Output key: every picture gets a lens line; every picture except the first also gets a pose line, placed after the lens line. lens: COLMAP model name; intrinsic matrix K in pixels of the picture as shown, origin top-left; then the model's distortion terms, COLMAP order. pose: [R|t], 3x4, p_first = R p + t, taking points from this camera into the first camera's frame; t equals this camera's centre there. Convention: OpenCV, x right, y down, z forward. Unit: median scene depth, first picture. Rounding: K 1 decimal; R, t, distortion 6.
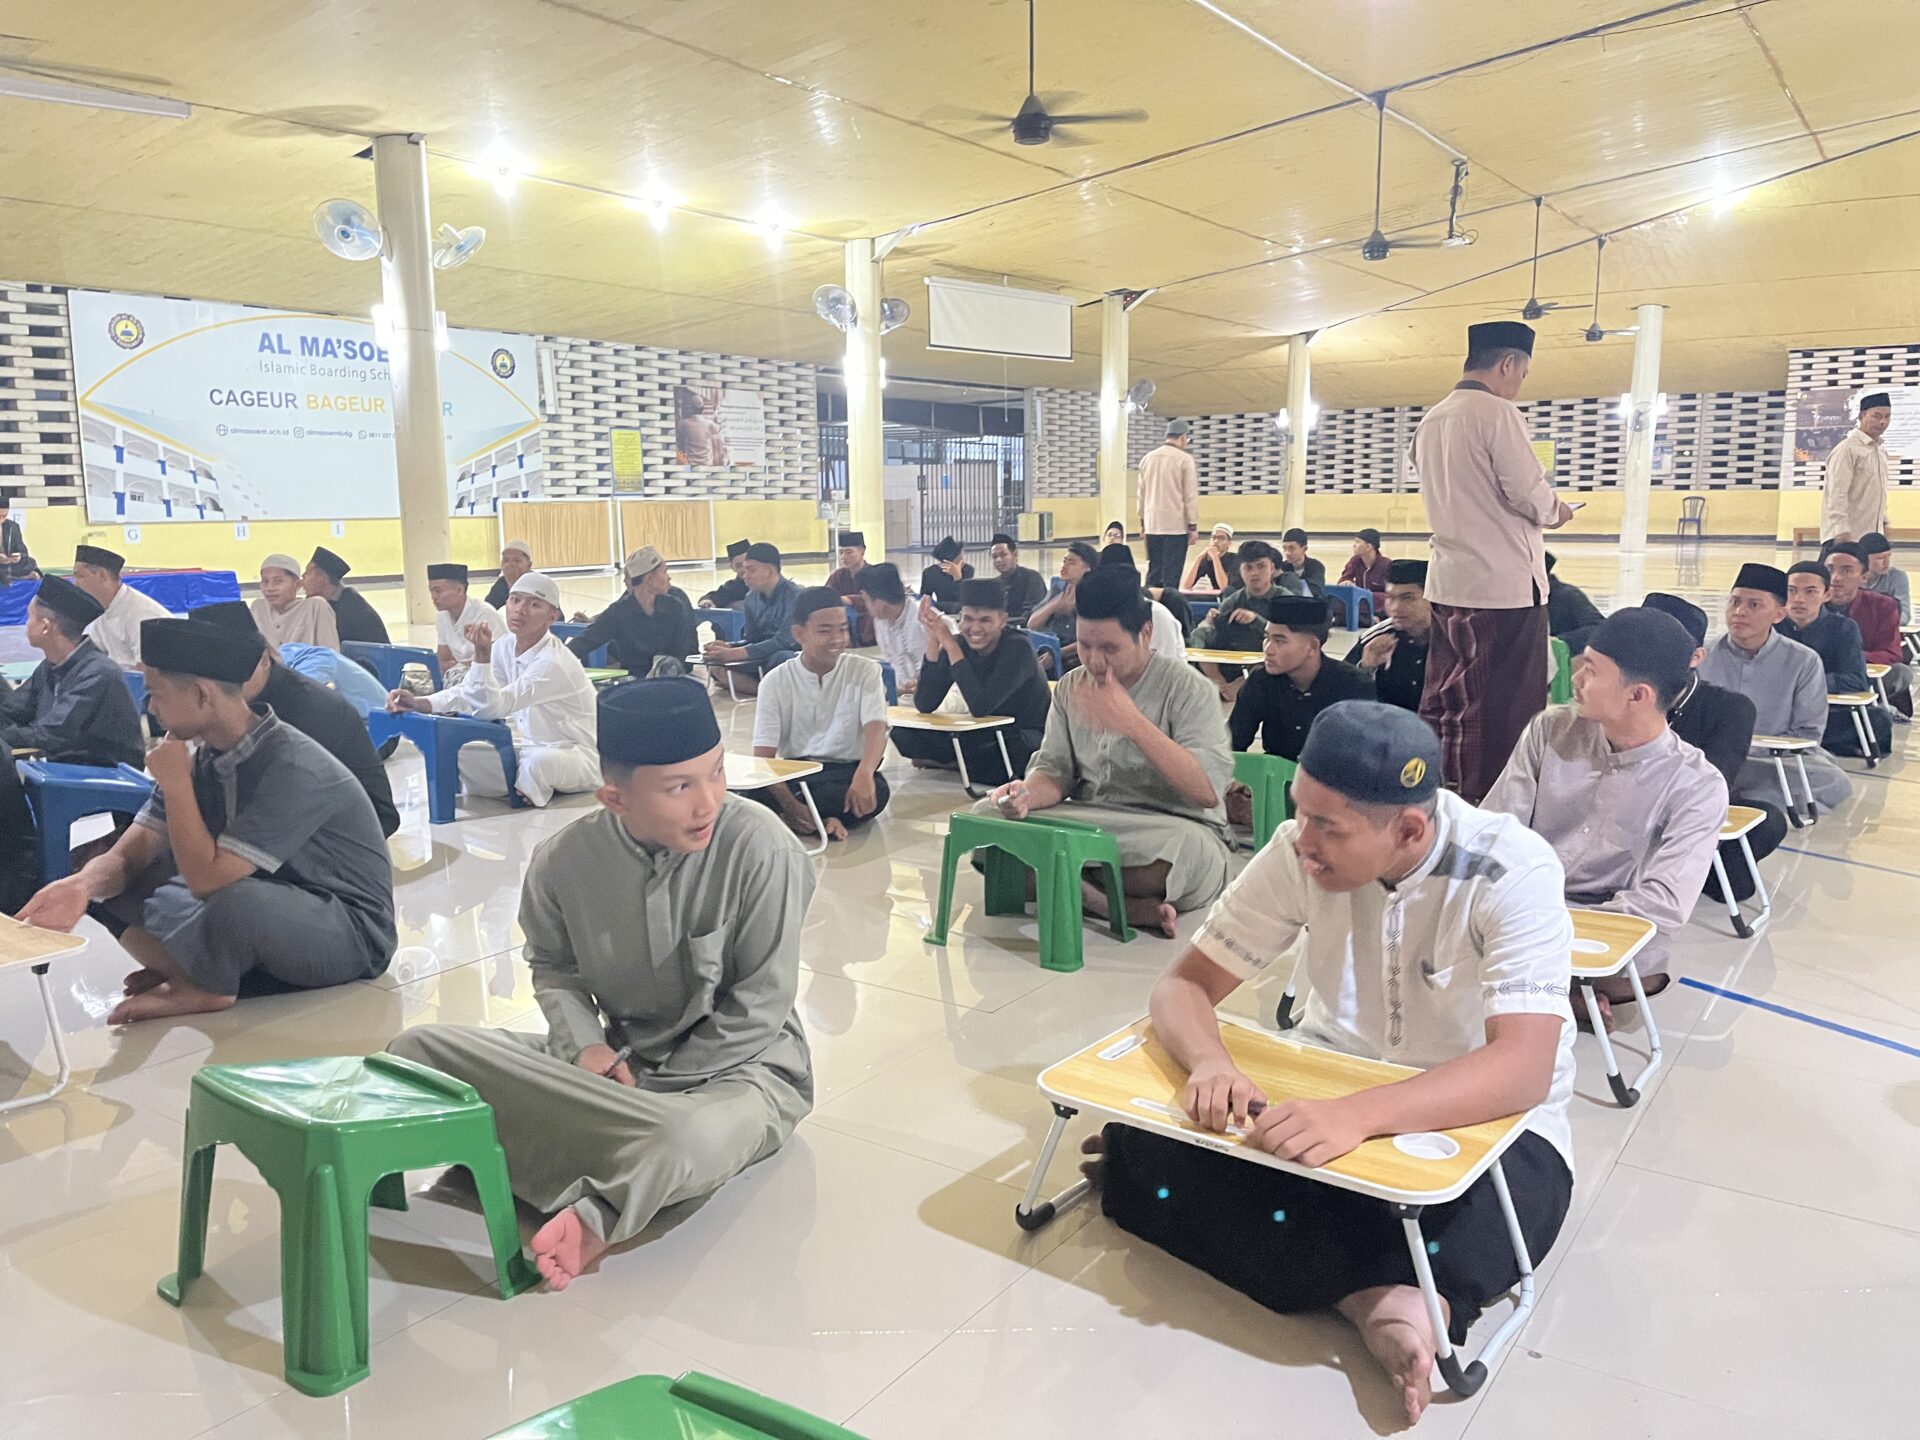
lens RADIAL K [[1441.0, 0, 971.8], [0, 1441.0, 722.7], [0, 0, 1]] dist [0.076259, -0.109276]
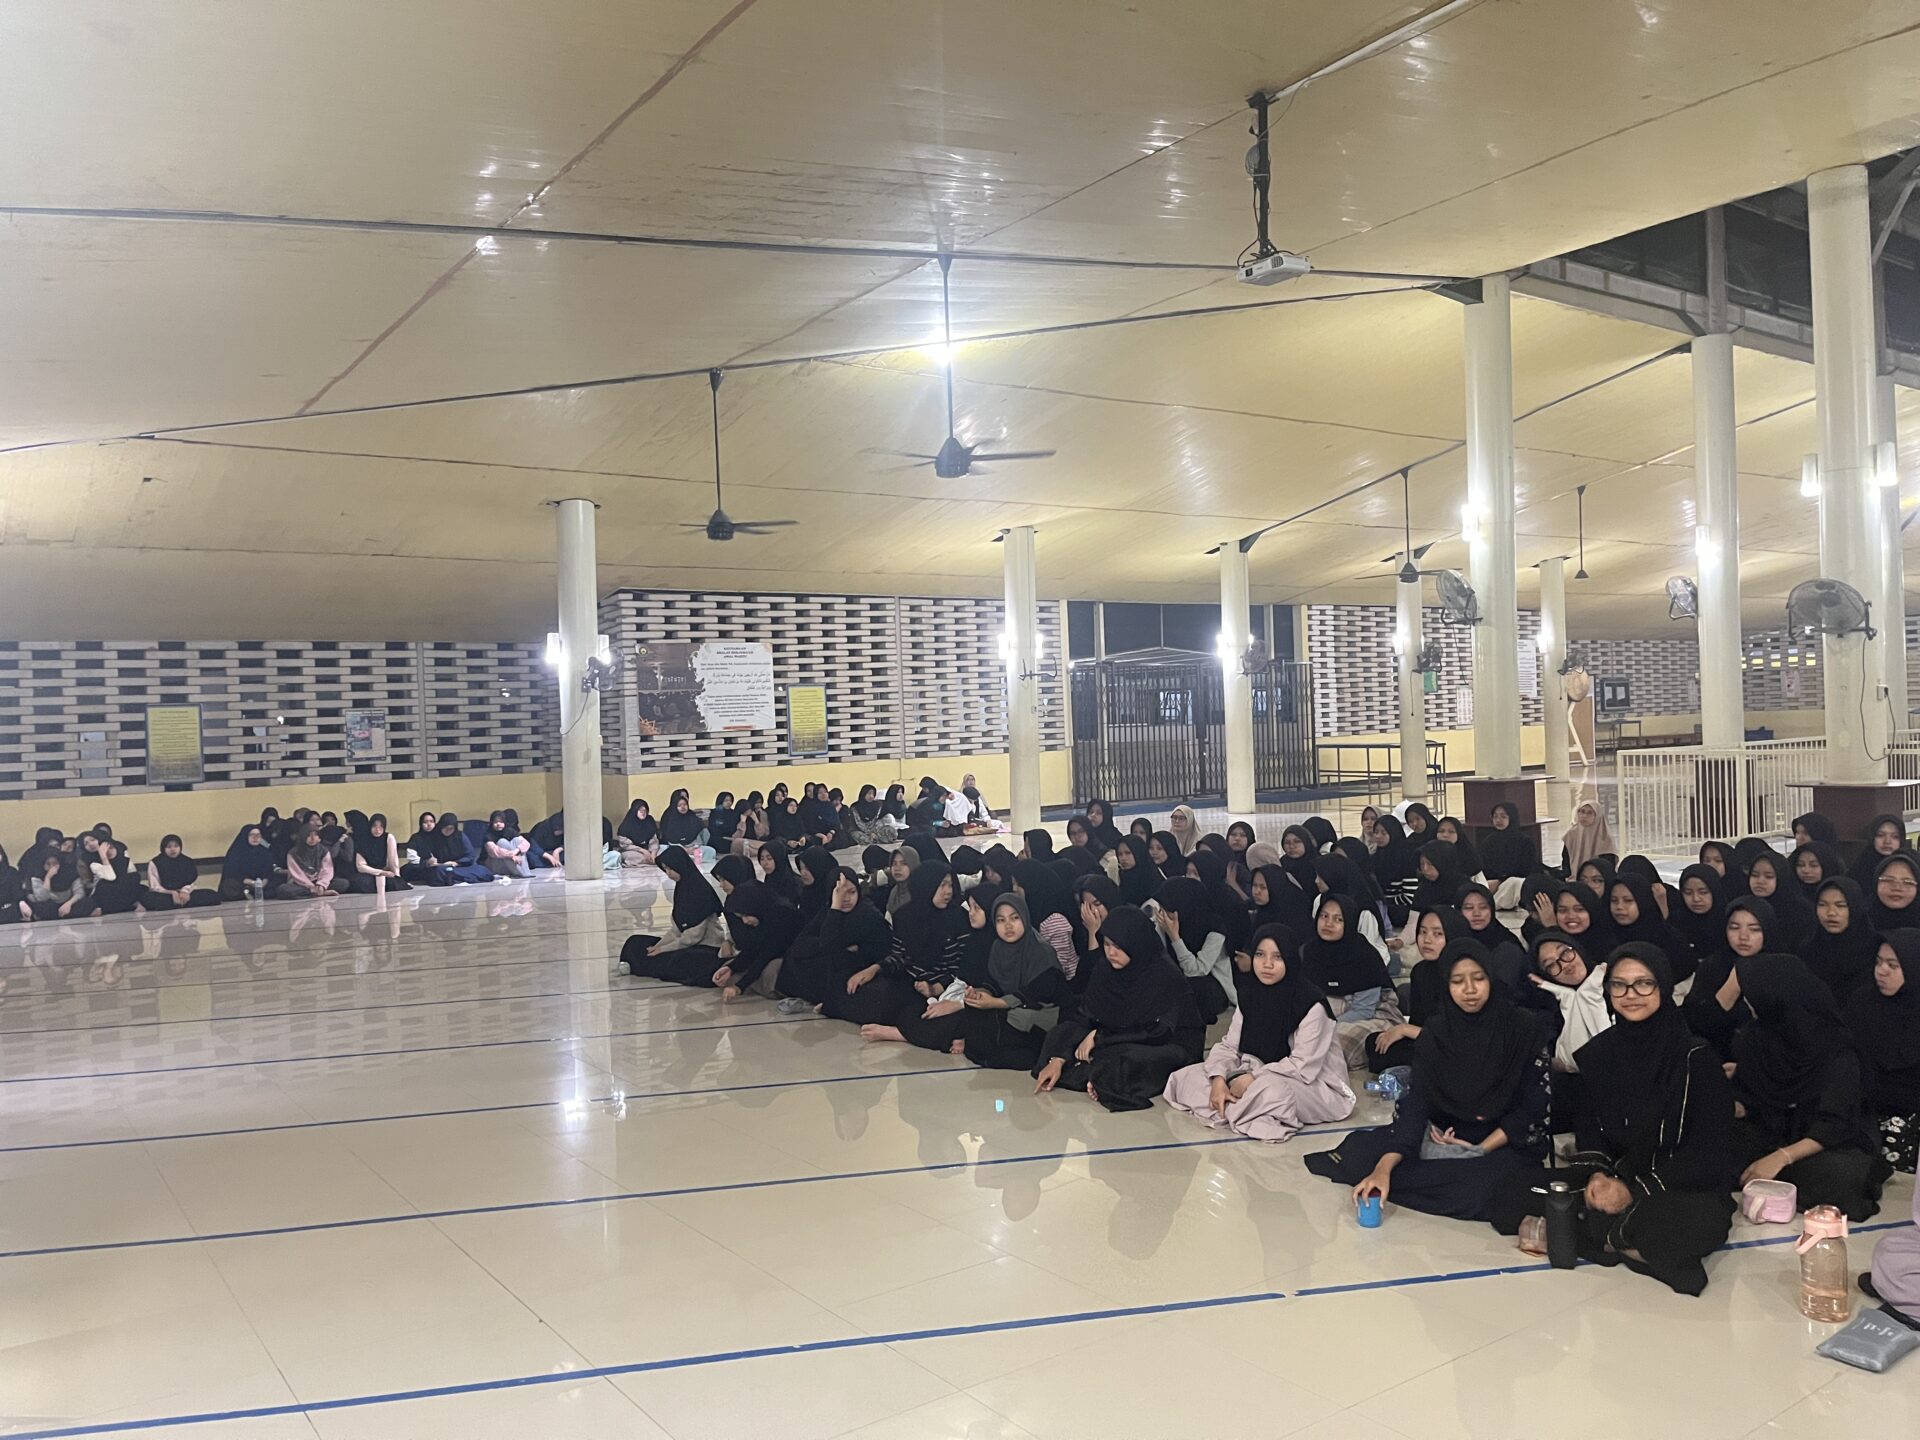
lens RADIAL K [[1441.0, 0, 971.8], [0, 1441.0, 722.7], [0, 0, 1]] dist [0.076259, -0.109276]
pose [[0.336991, -0.005745, 0.941490, -0.085916], [0.179534, 0.982025, -0.058269, -0.125693], [-0.924232, 0.188666, 0.331965, 0.671239]]
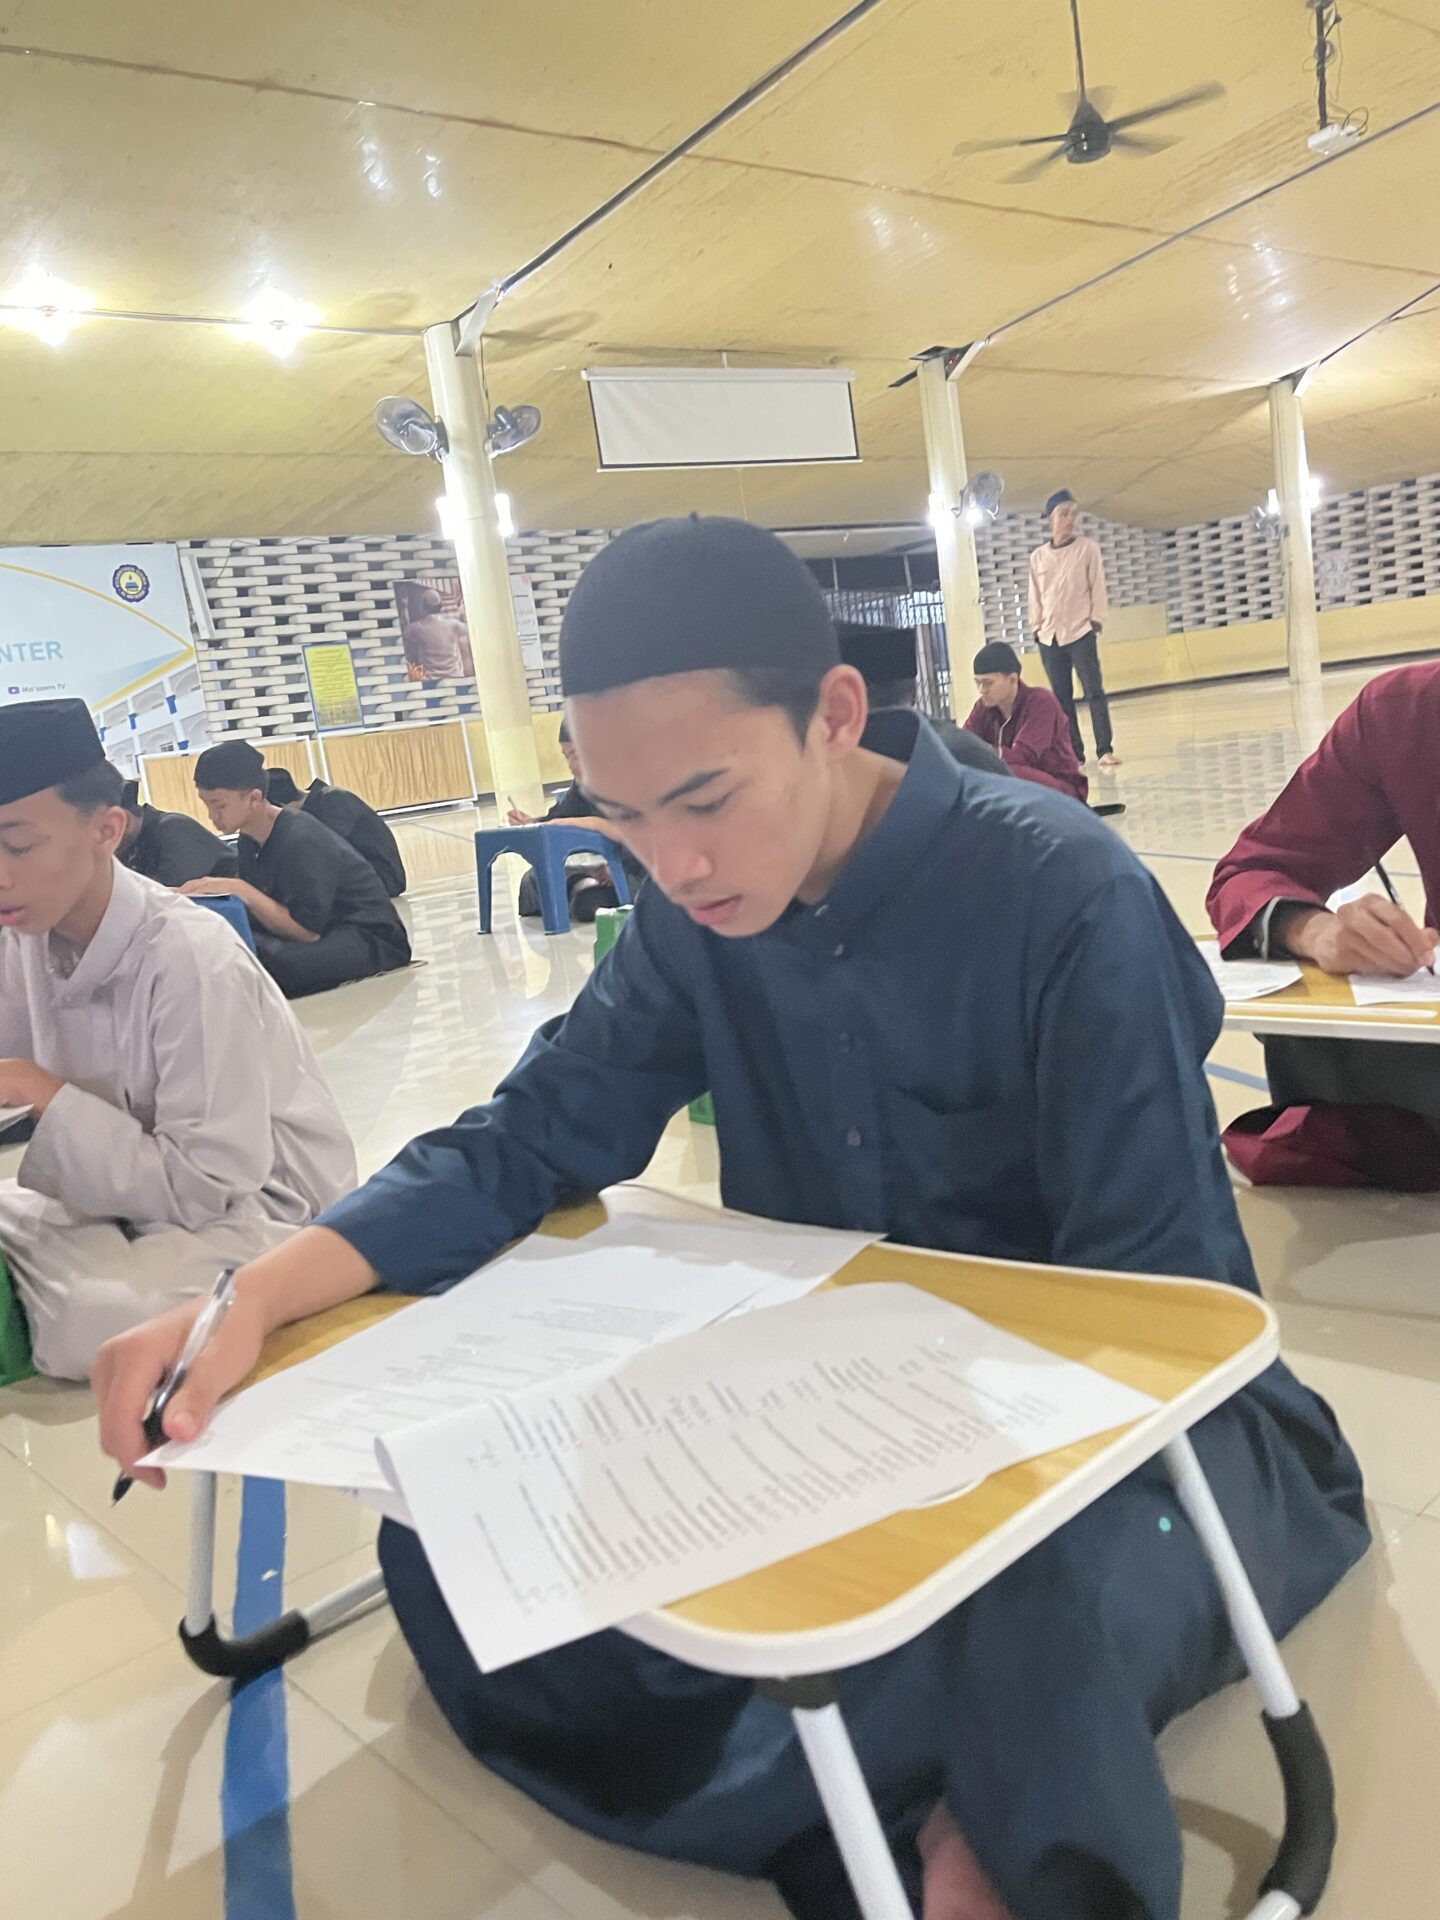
lens RADIAL K [[1569.1, 0, 746.1], [0, 1569.1, 954.5], [0, 0, 1]] dist [0.069092, -0.100152]
pose [[0.965748, -0.089673, -0.243496, 0.165168], [0.091733, 0.995779, -0.002893, -0.012708], [0.242728, -0.019543, 0.969898, 0.216835]]
